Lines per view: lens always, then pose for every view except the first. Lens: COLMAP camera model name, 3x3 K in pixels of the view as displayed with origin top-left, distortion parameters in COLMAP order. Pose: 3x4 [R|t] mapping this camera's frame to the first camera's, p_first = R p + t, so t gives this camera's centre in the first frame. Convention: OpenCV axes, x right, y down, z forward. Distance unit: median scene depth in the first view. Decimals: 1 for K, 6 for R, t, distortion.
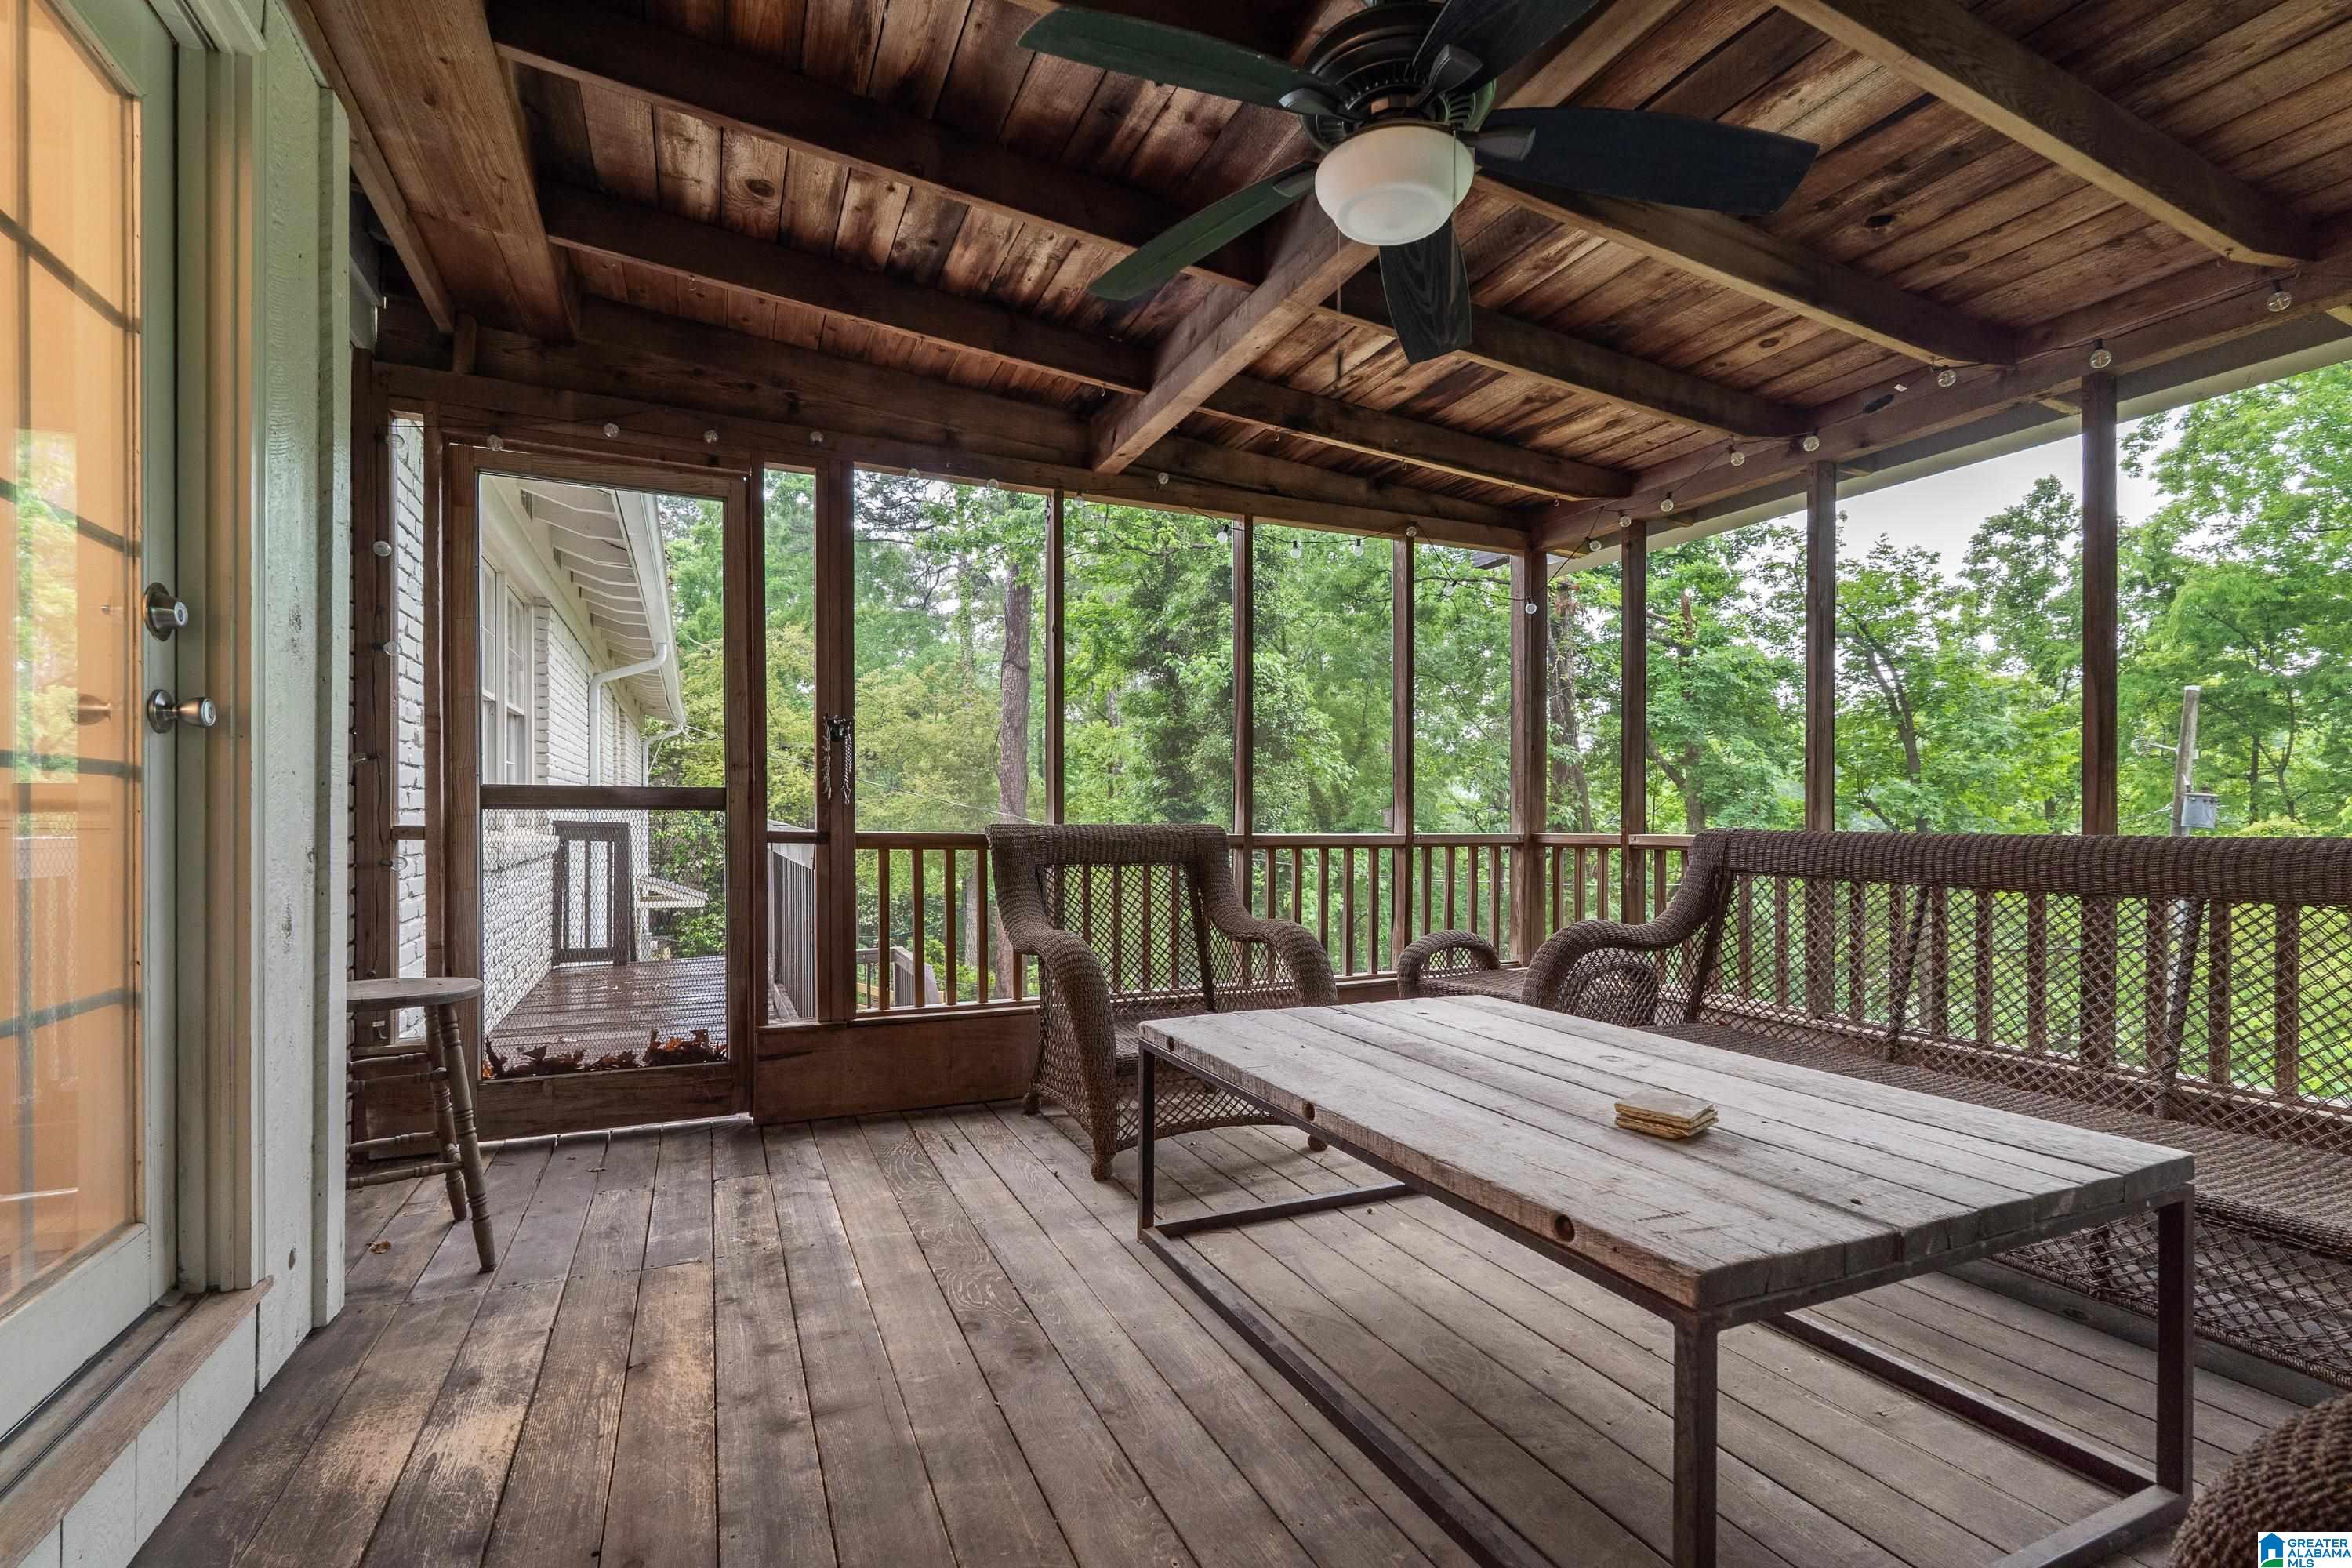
lens RADIAL K [[1049.6, 0, 1165.6], [0, 1049.6, 799.1], [0, 0, 1]] dist [-0.002987, -0.000489]
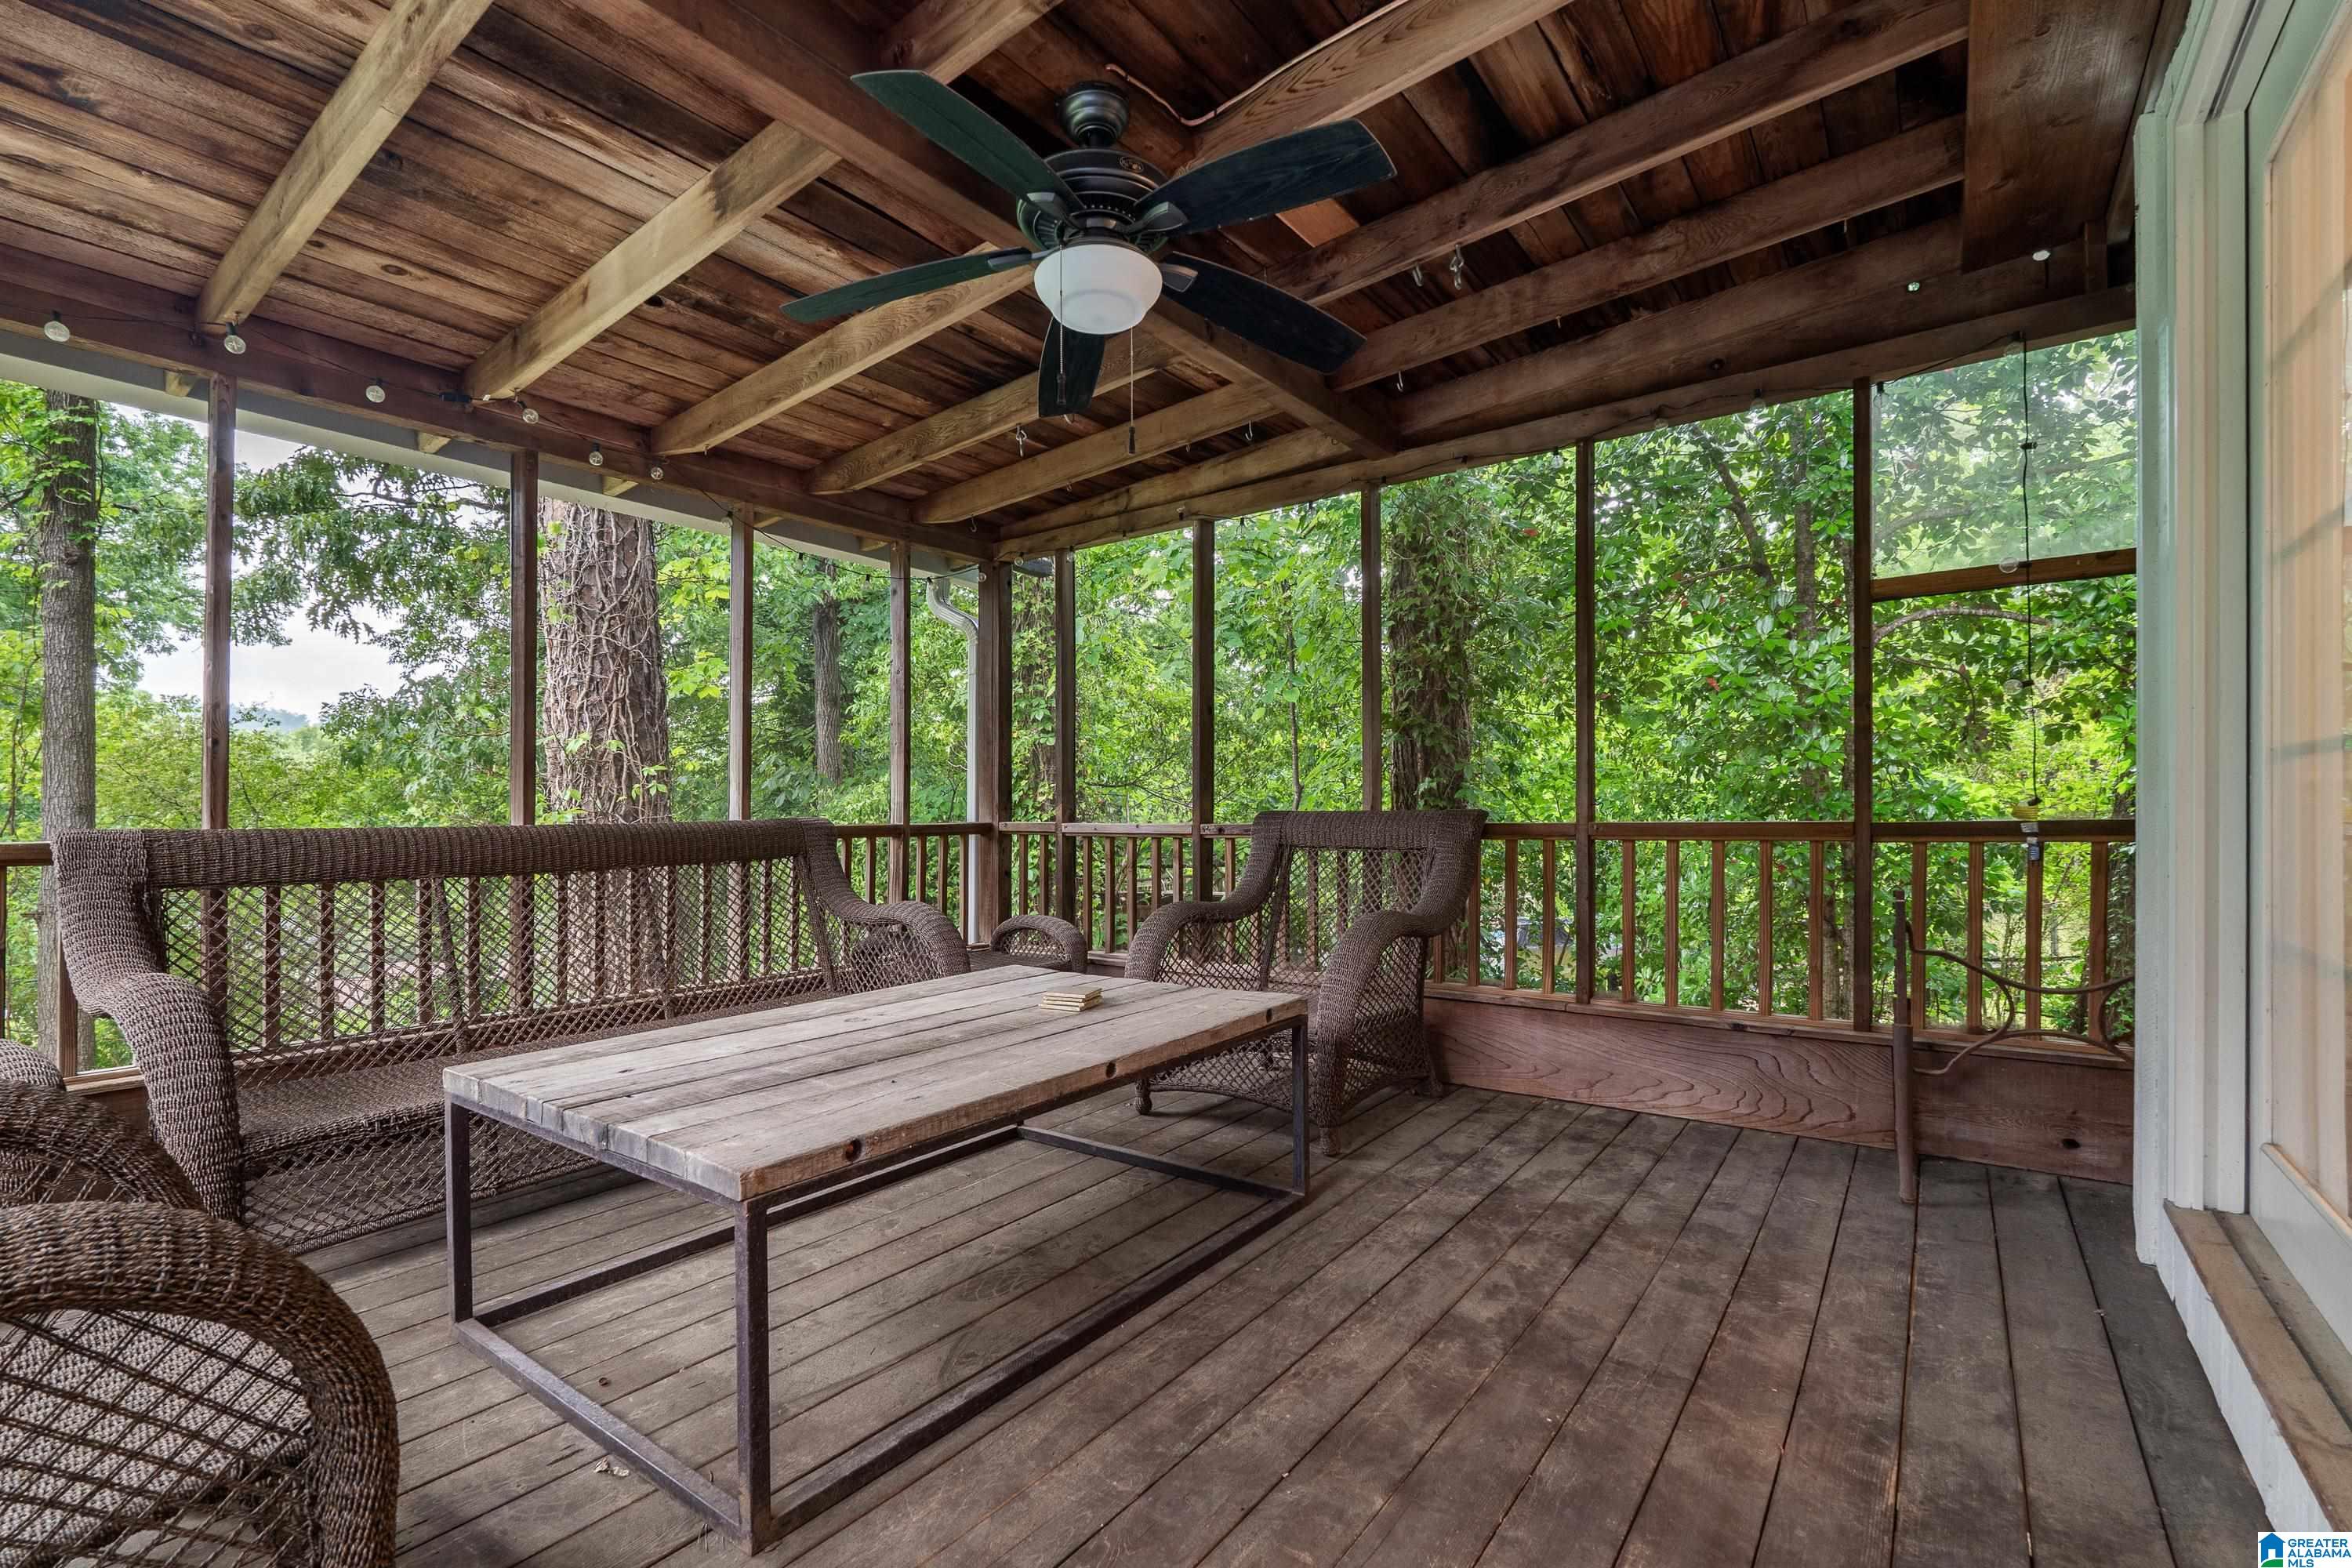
lens RADIAL K [[1049.6, 0, 1165.6], [0, 1049.6, 799.1], [0, 0, 1]] dist [-0.002987, -0.000489]
pose [[-0.478857, 0.001758, 0.877891, -0.828930], [-0.010752, 0.999911, -0.007867, 0.004659], [-0.877827, -0.013206, -0.478796, 1.390035]]
